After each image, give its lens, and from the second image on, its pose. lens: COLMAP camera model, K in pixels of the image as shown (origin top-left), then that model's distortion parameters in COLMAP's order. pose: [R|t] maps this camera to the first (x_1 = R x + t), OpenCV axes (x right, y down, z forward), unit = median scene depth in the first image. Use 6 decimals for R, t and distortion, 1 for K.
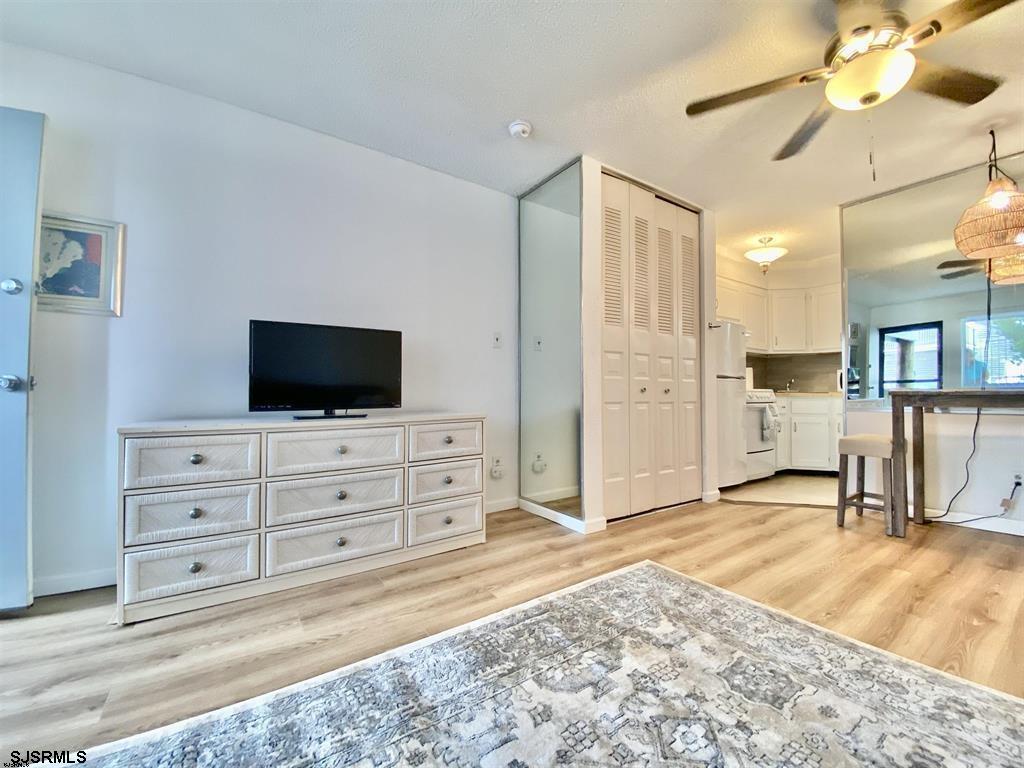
lens RADIAL K [[413.9, 0, 514.2], [0, 413.9, 383.7], [0, 0, 1]] dist [0.025656, -0.021838]
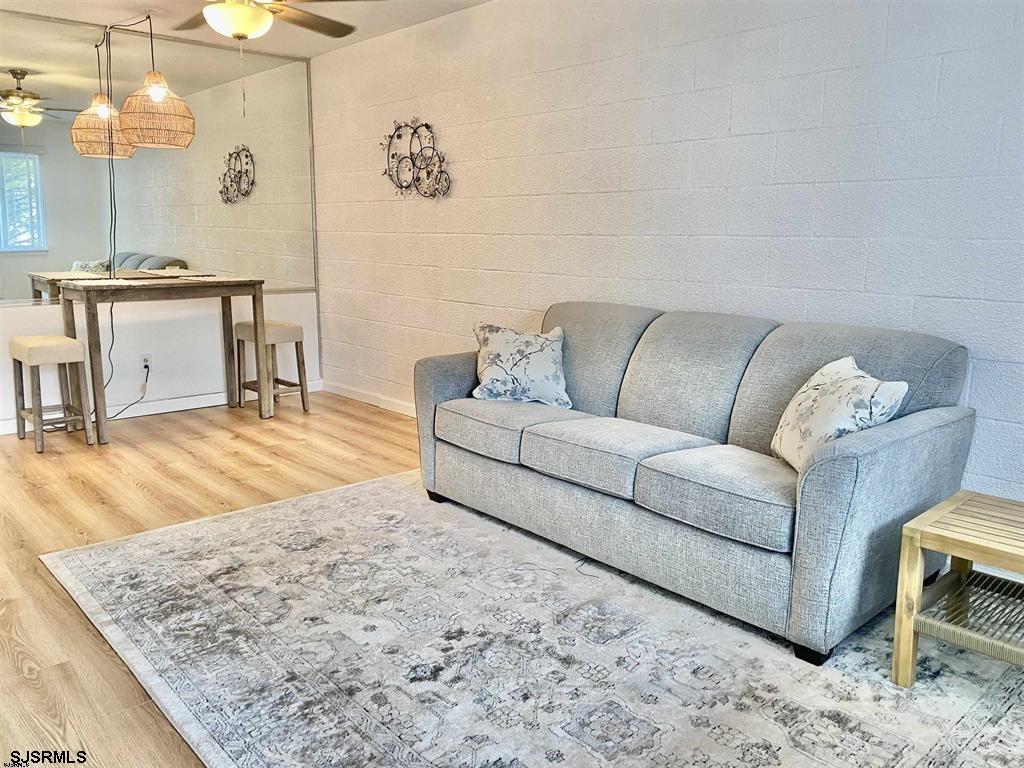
lens RADIAL K [[786.0, 0, 512.0], [0, 786.0, 384.0], [0, 0, 1]] dist [-0.004042, -0.002029]
pose [[-0.128707, -0.183350, 0.974586, -1.220954], [-0.036426, 0.982970, 0.180117, -0.154686], [-0.991014, -0.012318, -0.133193, 0.469574]]
